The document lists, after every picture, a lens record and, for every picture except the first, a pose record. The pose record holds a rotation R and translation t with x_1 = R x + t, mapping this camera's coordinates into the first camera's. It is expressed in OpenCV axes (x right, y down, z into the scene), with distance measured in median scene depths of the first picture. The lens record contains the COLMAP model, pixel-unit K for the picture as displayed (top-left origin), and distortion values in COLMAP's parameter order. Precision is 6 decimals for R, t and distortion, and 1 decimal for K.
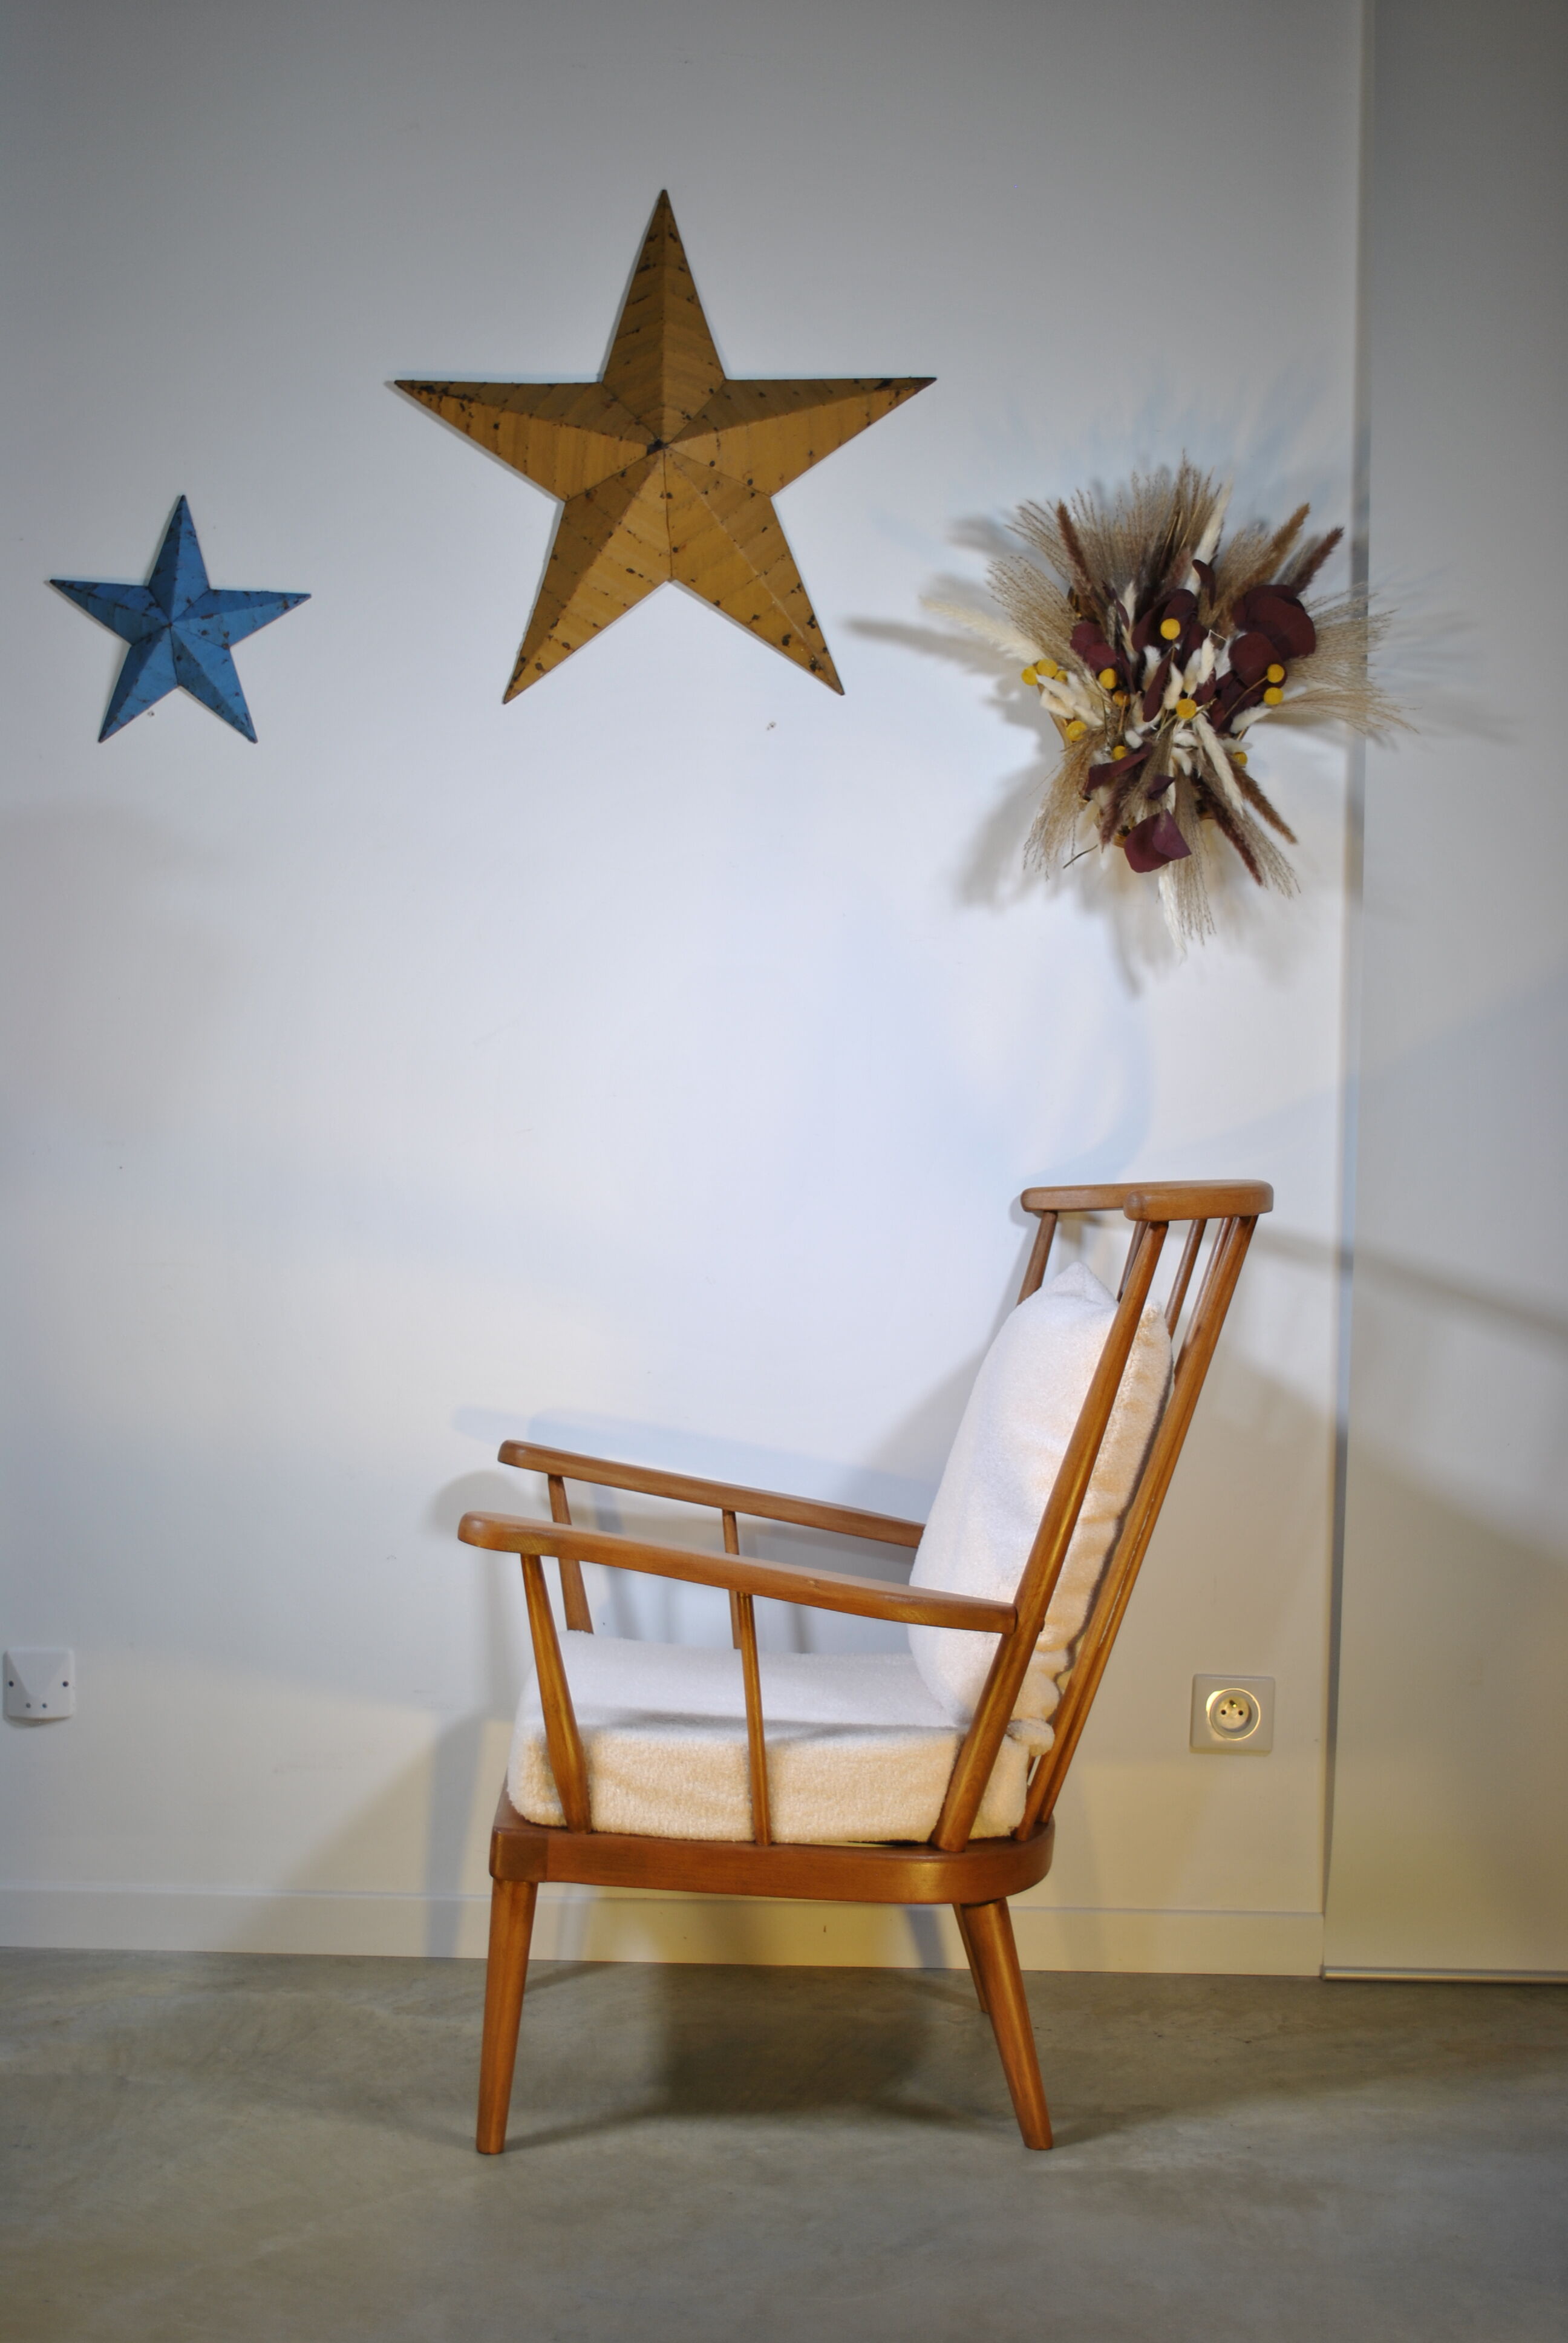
lens RADIAL K [[2757.6, 0, 773.1], [0, 2757.6, 1170.5], [0, 0, 1]] dist [-0.054234, 0.009381]
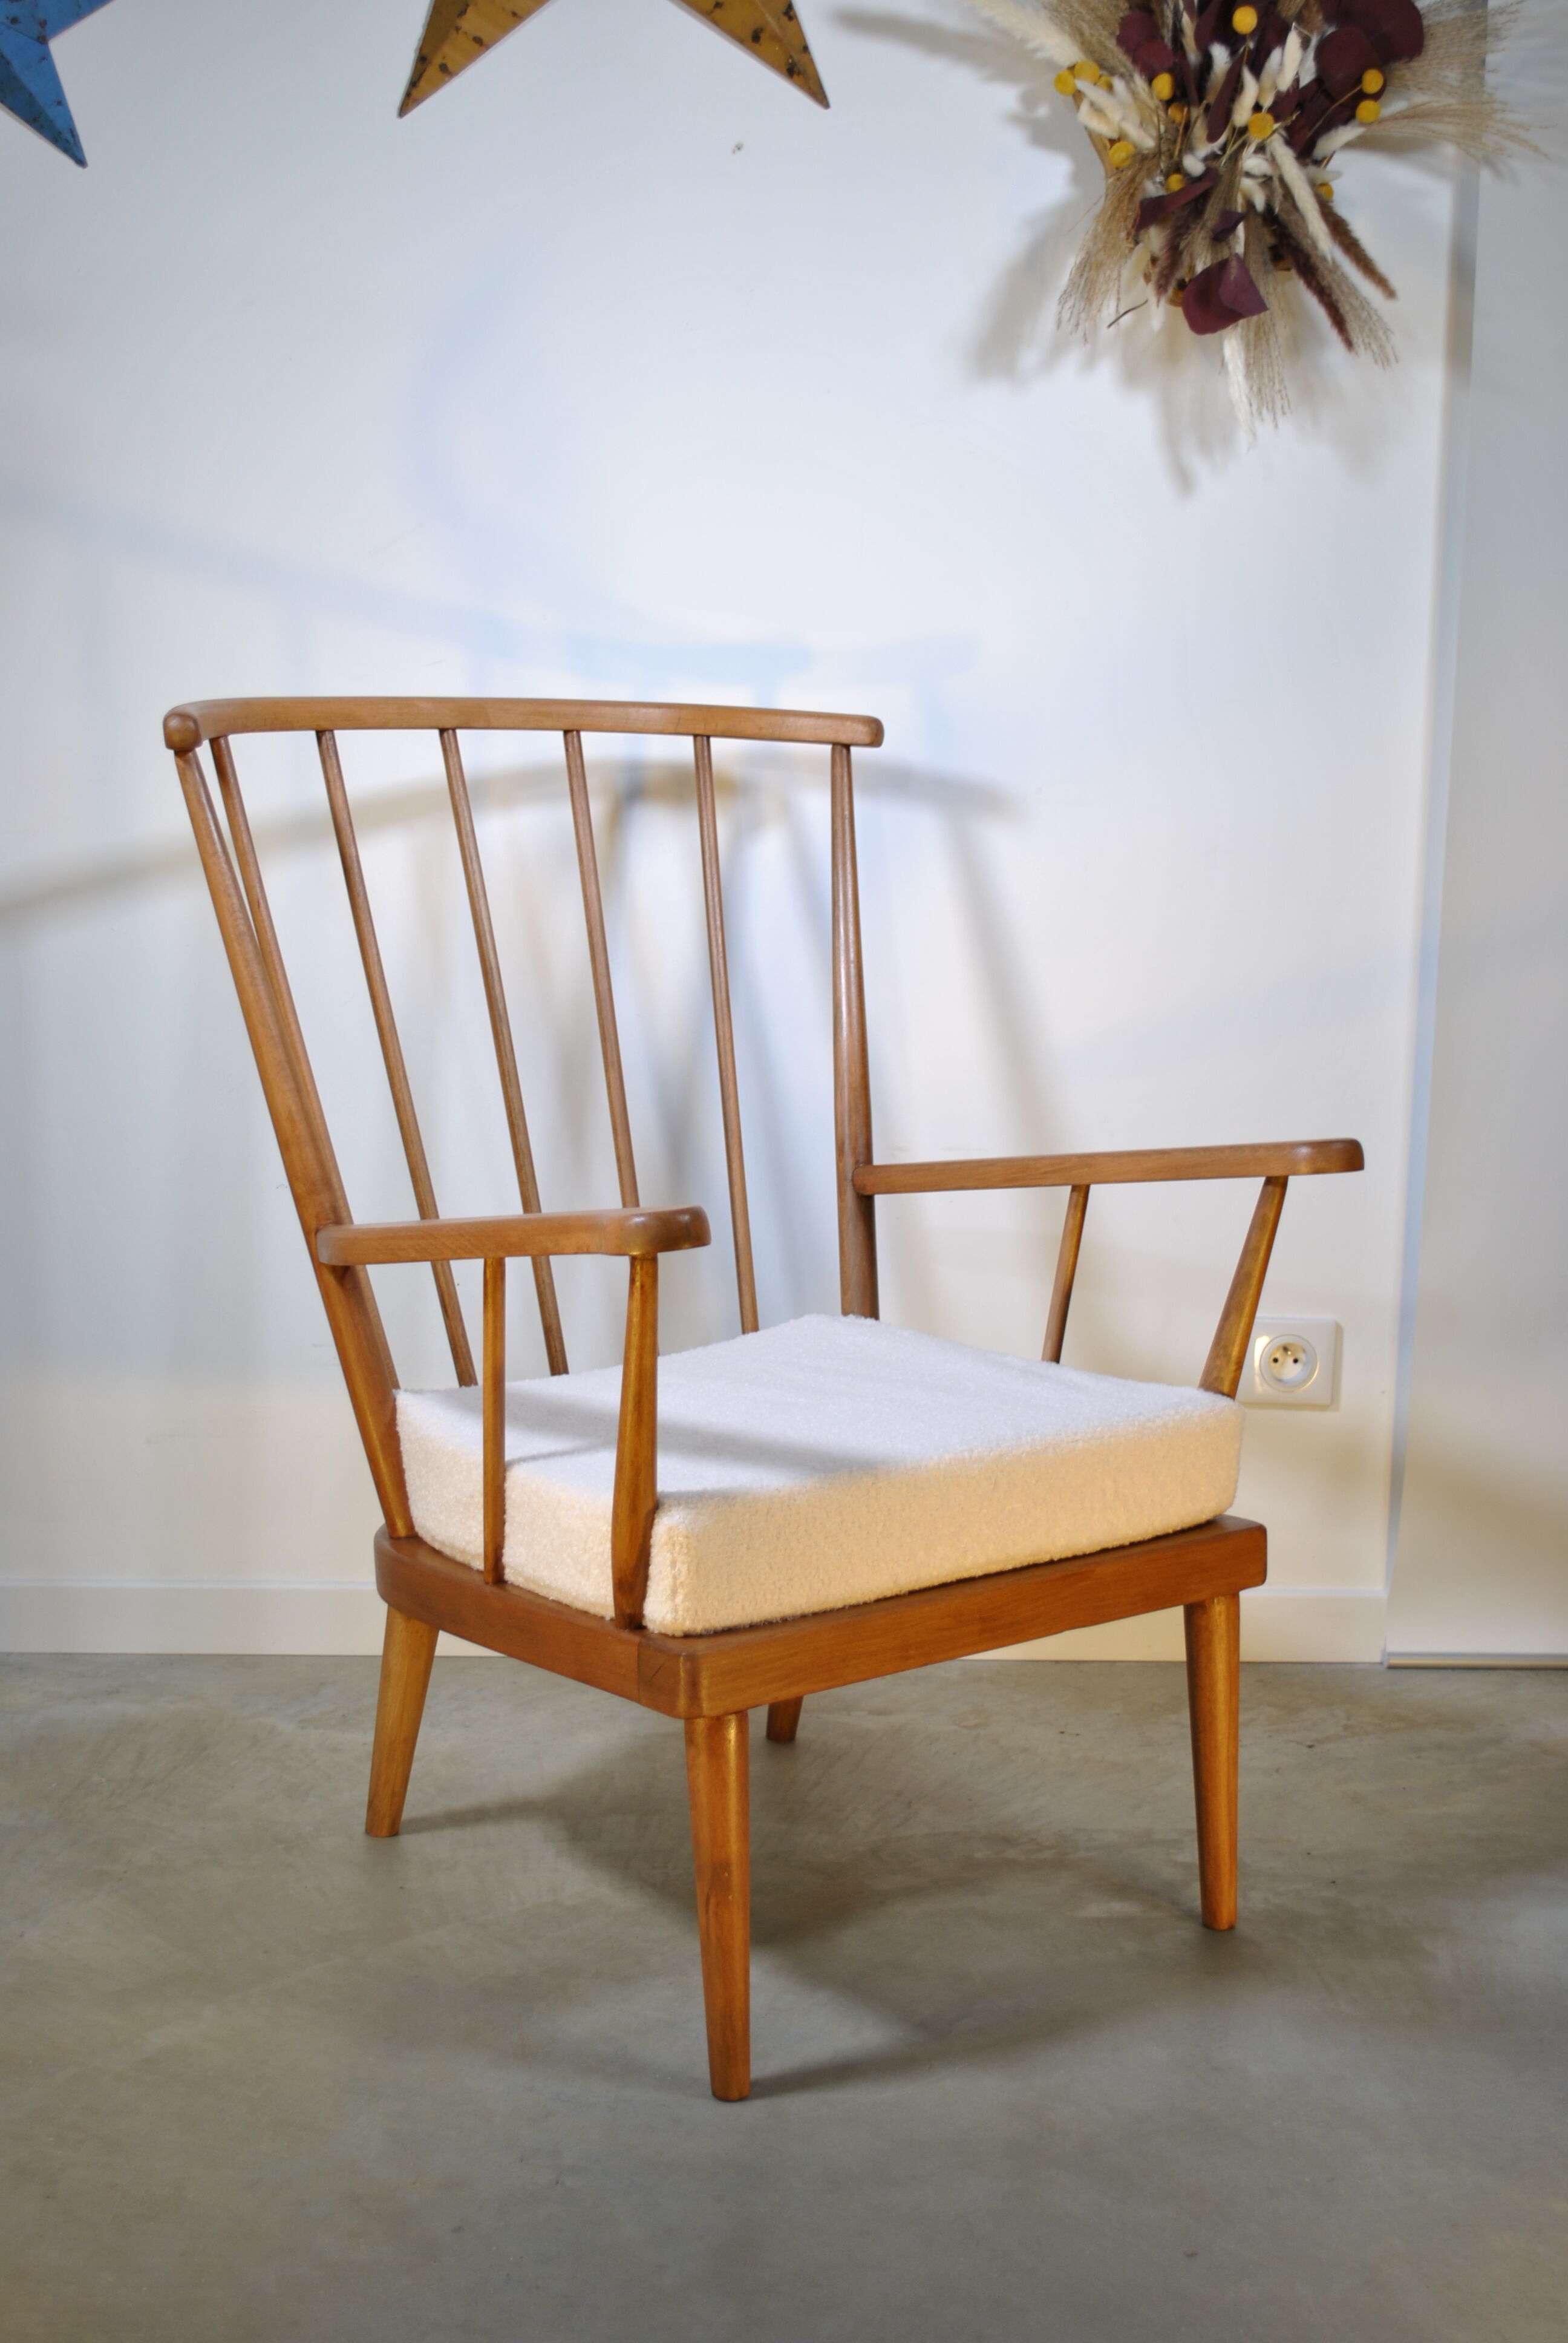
lens RADIAL K [[2878.5, 0, 771.8], [0, 2878.5, 1173.4], [0, 0, 1]] dist [-0.047944, 0.025973]
pose [[0.999206, -0.007144, 0.039200, -0.025856], [0.001516, 0.989898, 0.141776, 0.014963], [-0.039817, -0.141604, 0.989122, 0.142853]]
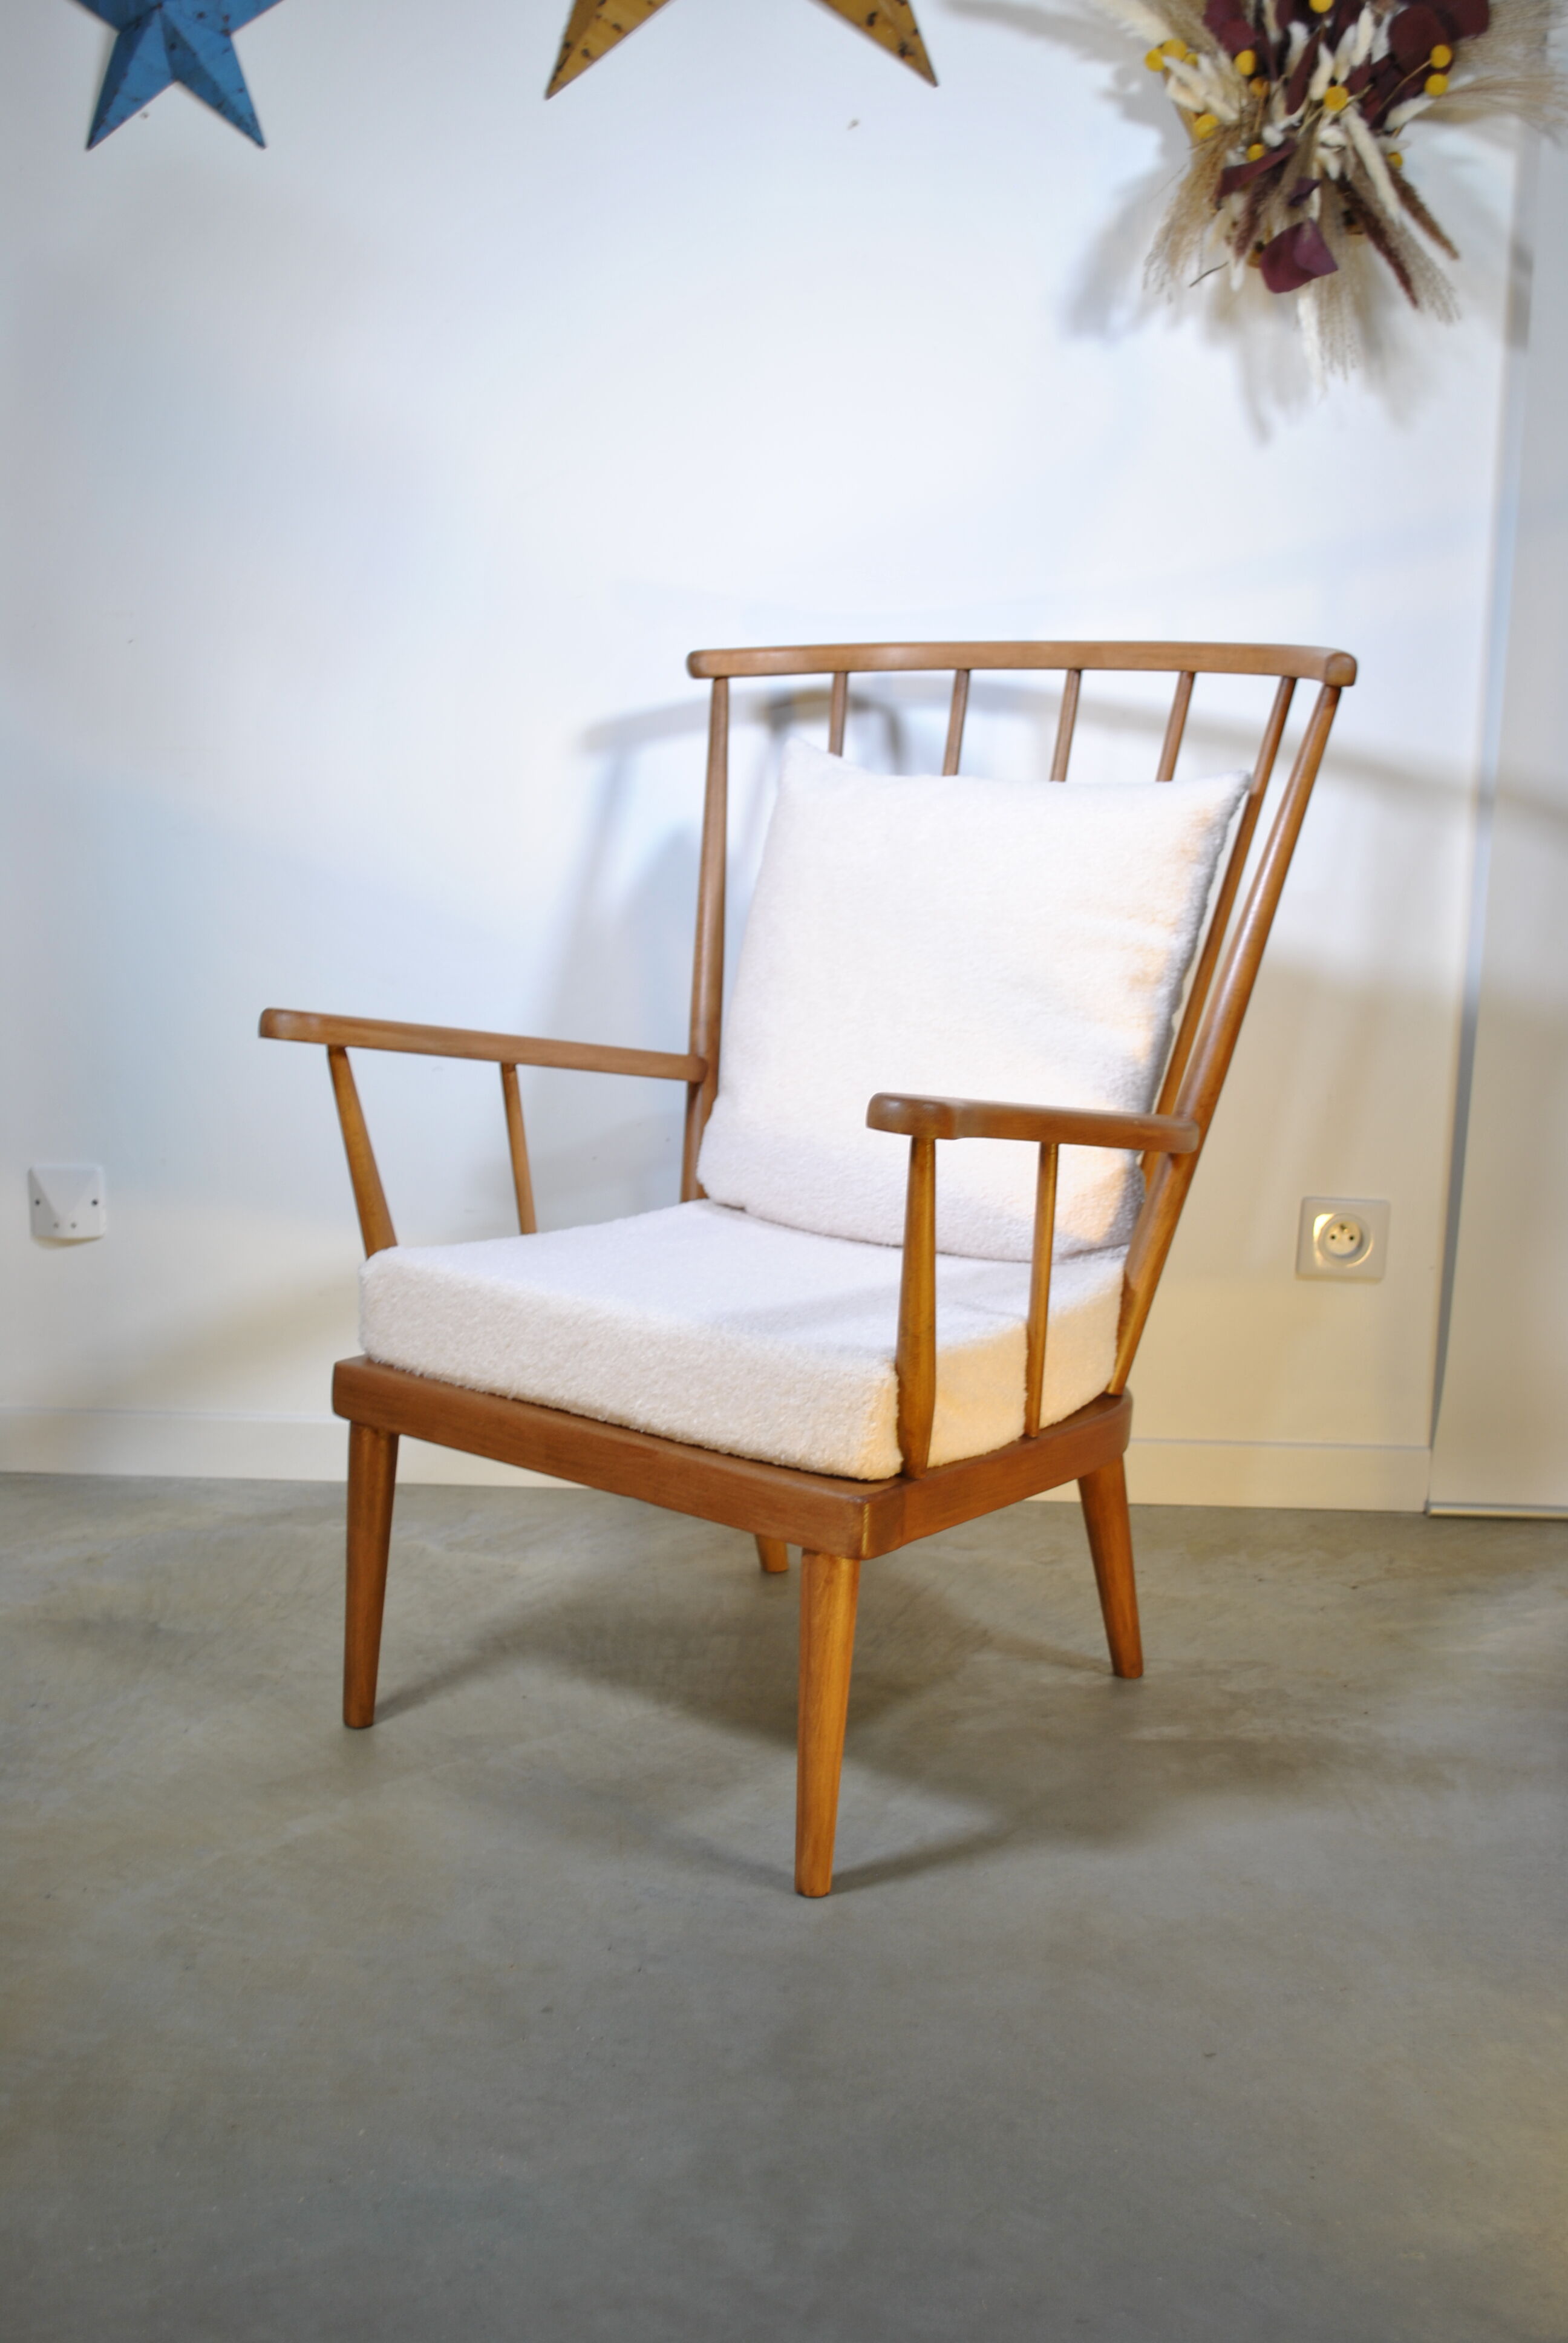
lens RADIAL K [[2508.8, 0, 779.4], [0, 2508.8, 1172.3], [0, 0, 1]] dist [-0.065167, 0.026406]
pose [[0.999741, 0.005098, -0.022177, -0.005077], [-0.000879, 0.982504, 0.186238, 0.018288], [0.022739, -0.186170, 0.982254, 0.171593]]
